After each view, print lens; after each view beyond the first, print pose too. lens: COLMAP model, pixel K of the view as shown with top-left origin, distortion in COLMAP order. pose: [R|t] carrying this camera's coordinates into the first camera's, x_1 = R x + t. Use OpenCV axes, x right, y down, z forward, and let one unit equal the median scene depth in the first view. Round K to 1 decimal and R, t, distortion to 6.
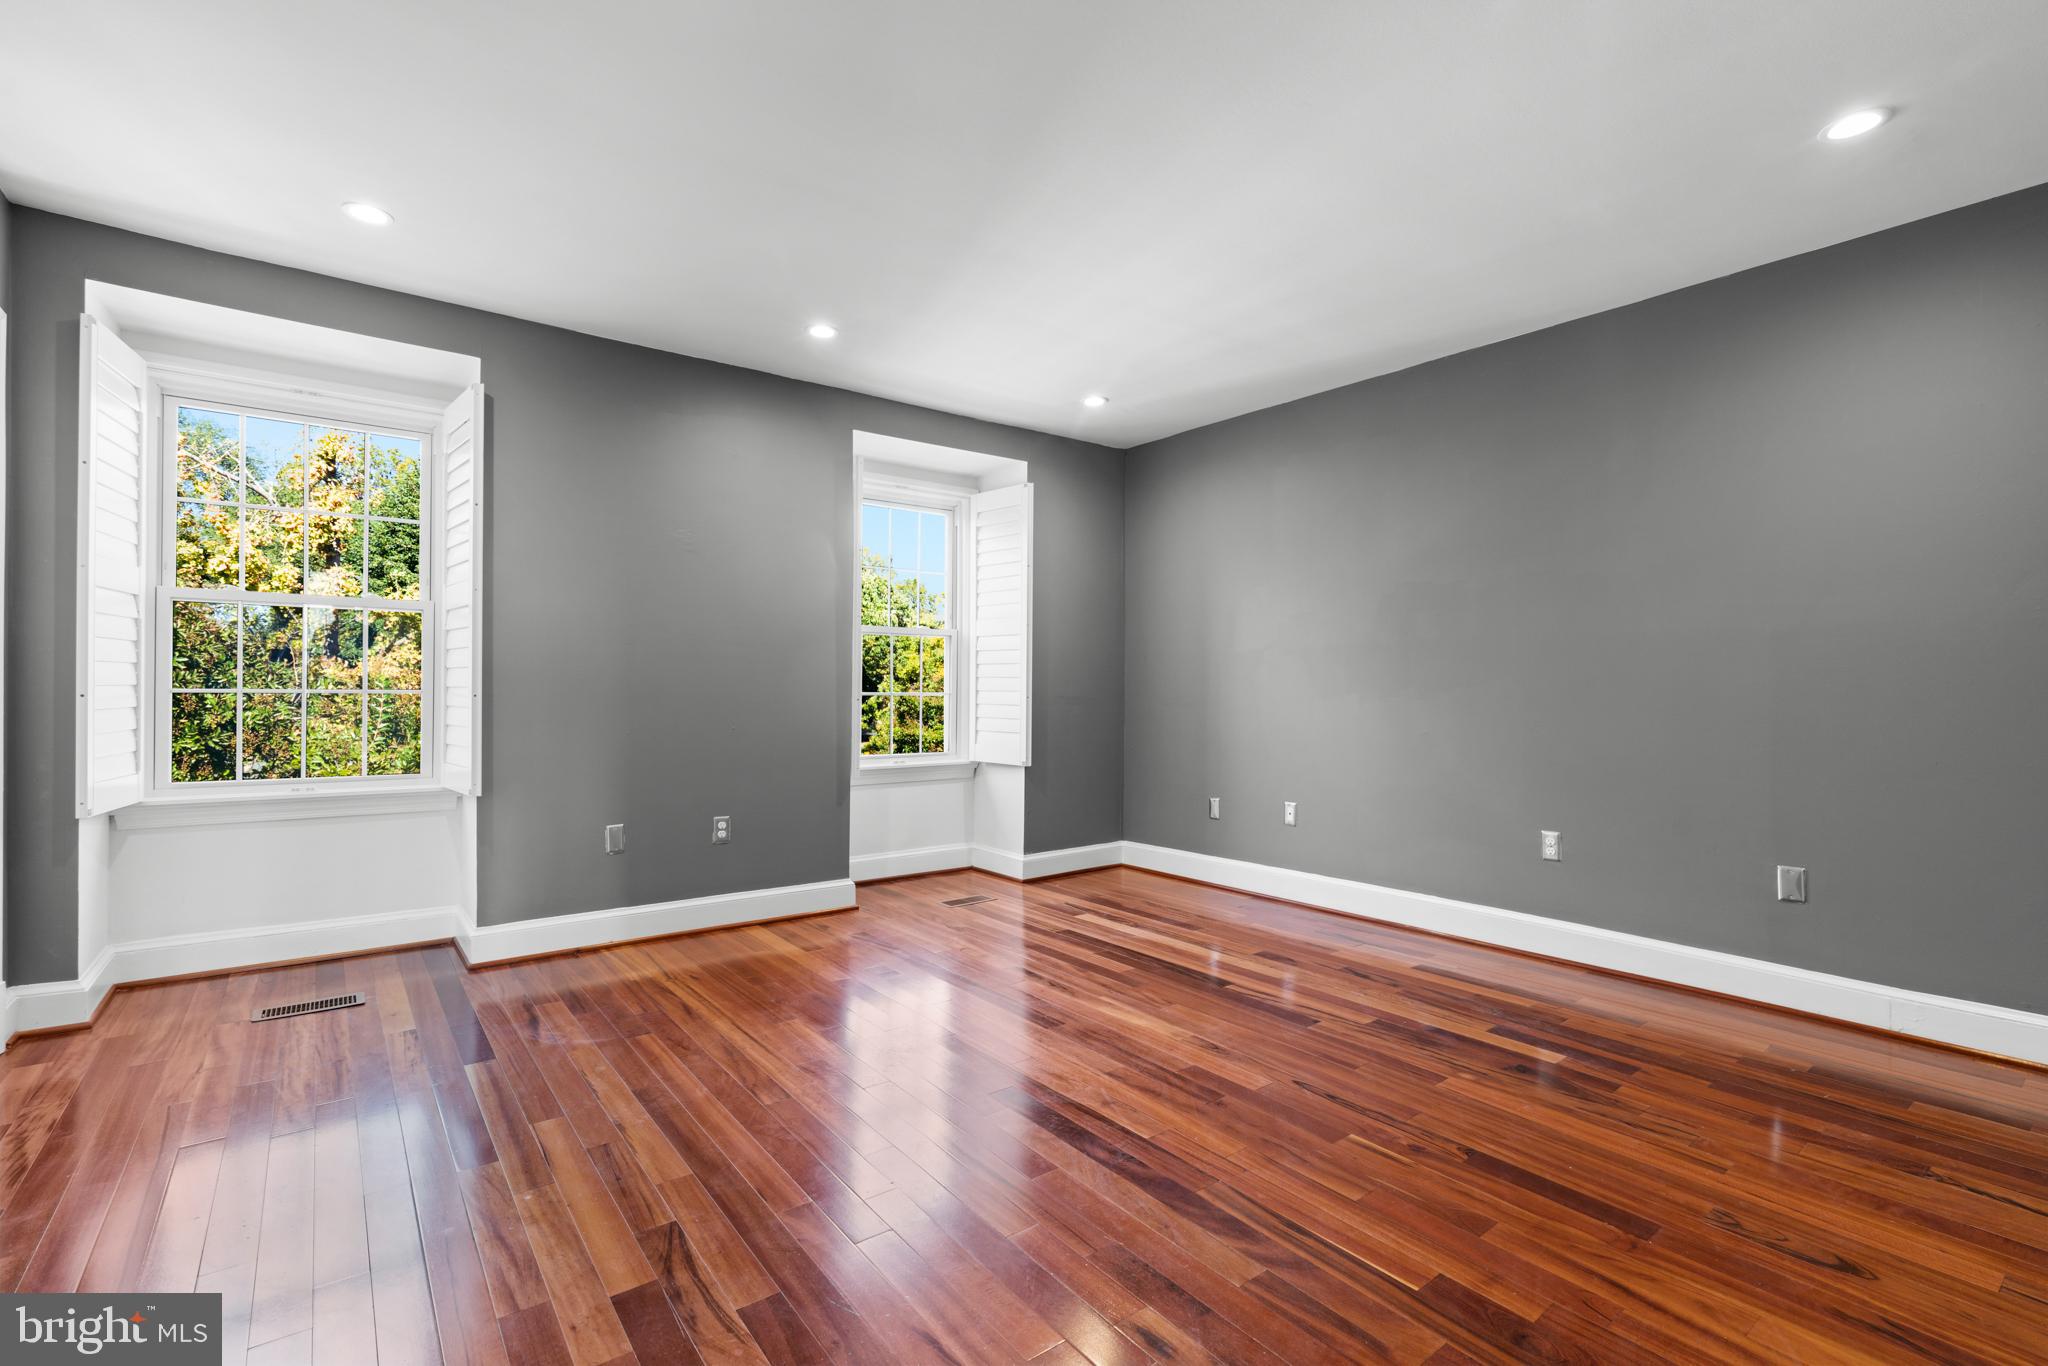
lens RADIAL K [[930.7, 0, 1023.6], [0, 930.7, 686.0], [0, 0, 1]] dist [-0.003881, -0.000155]
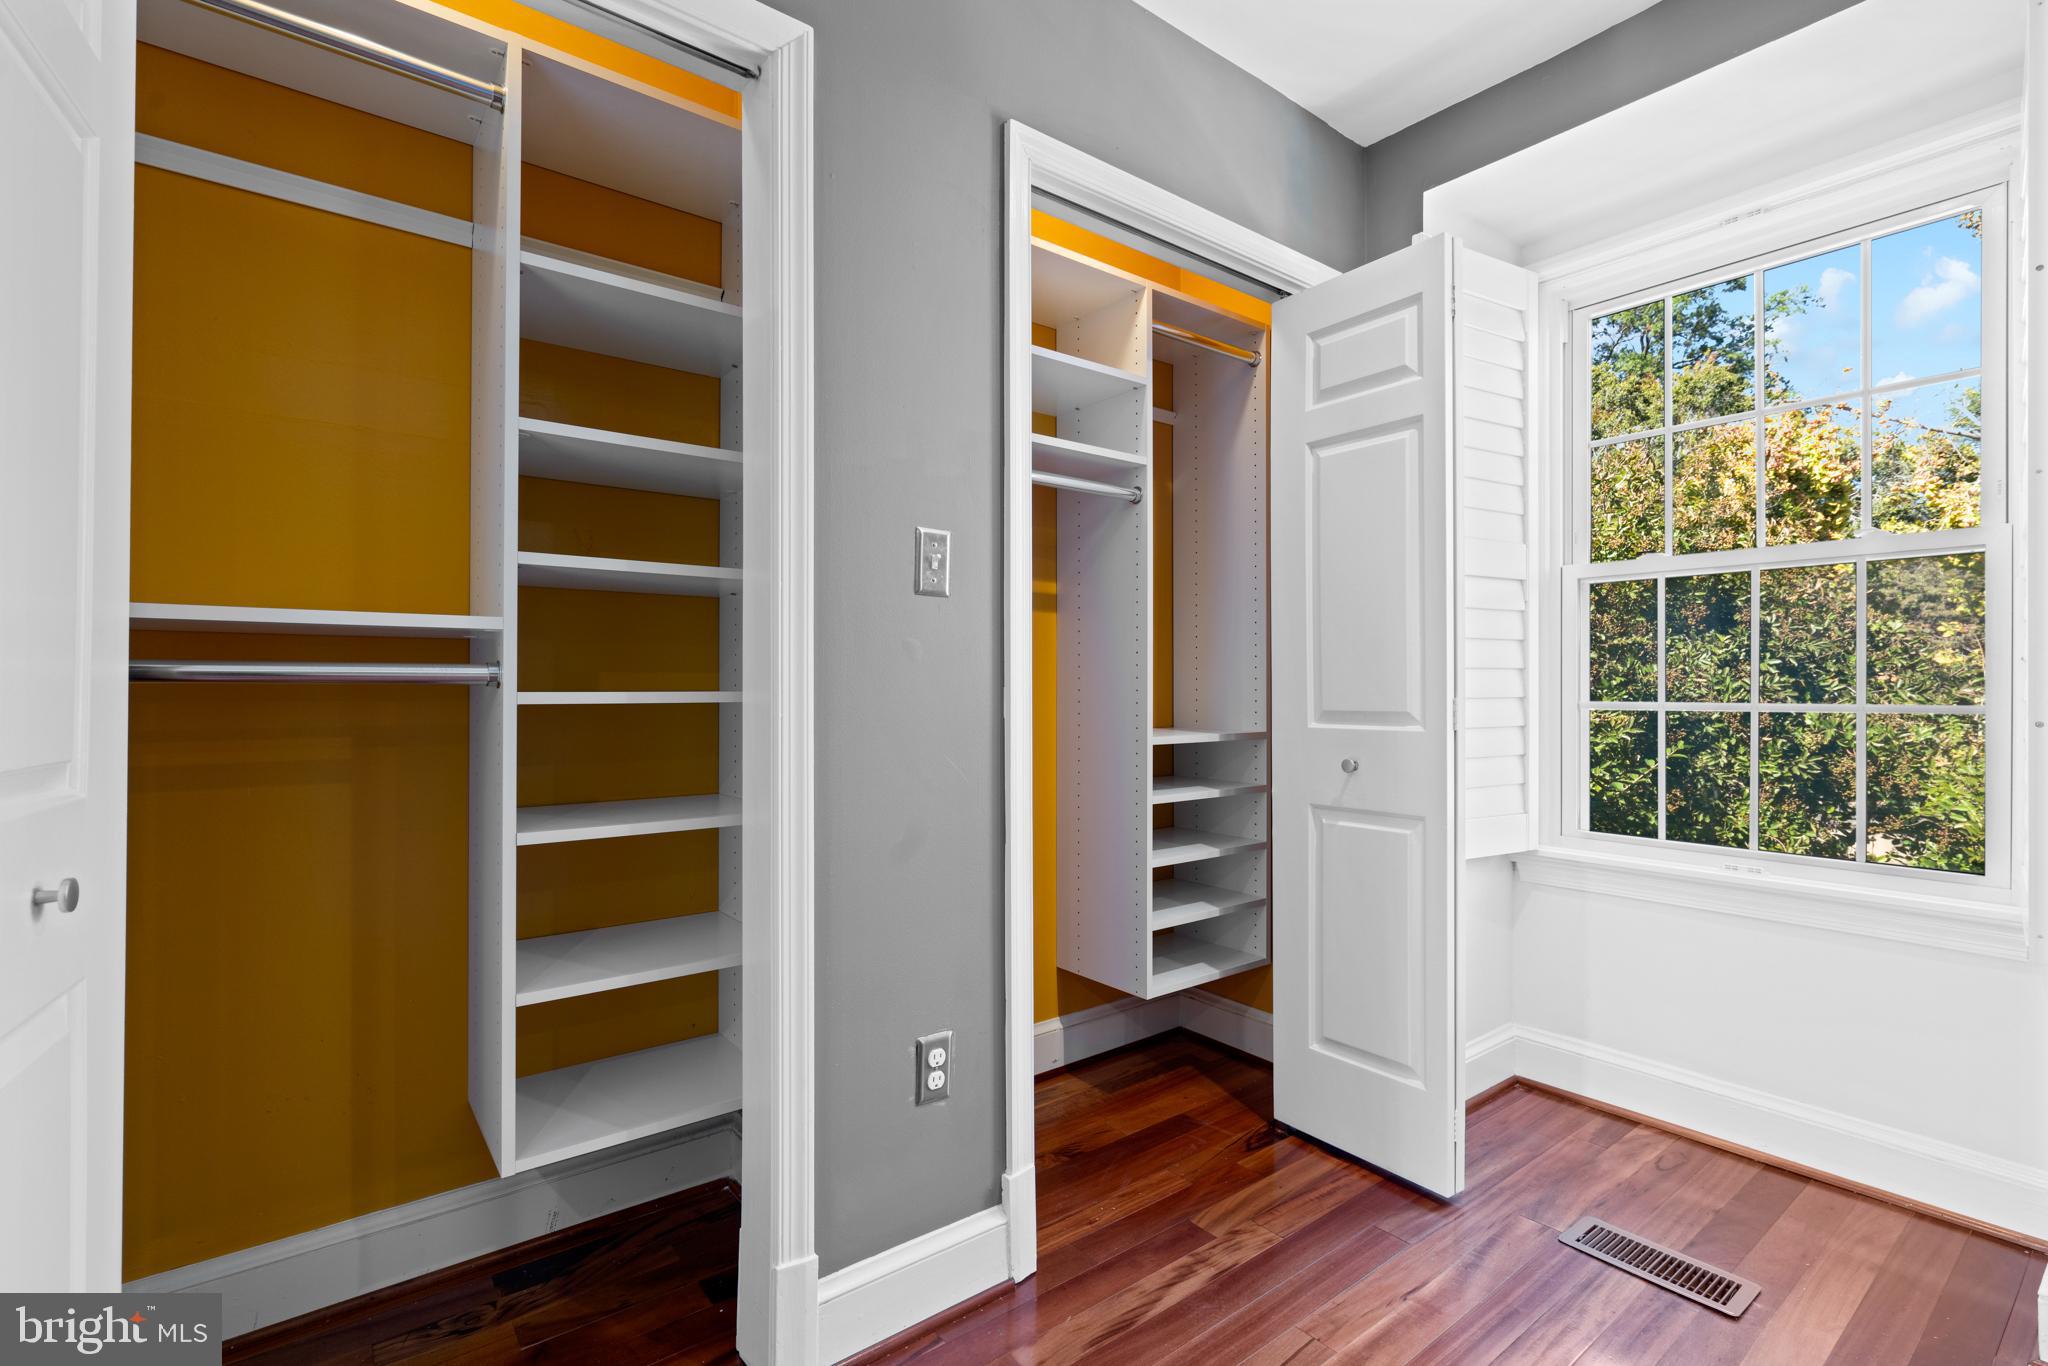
lens RADIAL K [[930.7, 0, 1023.7], [0, 930.7, 688.3], [0, 0, 1]] dist [-0.003881, -0.000155]
pose [[0.011569, -0.002371, -0.999930, -0.182226], [0.001244, 0.999996, -0.002356, -0.007266], [0.999932, -0.001217, 0.011572, 0.547915]]
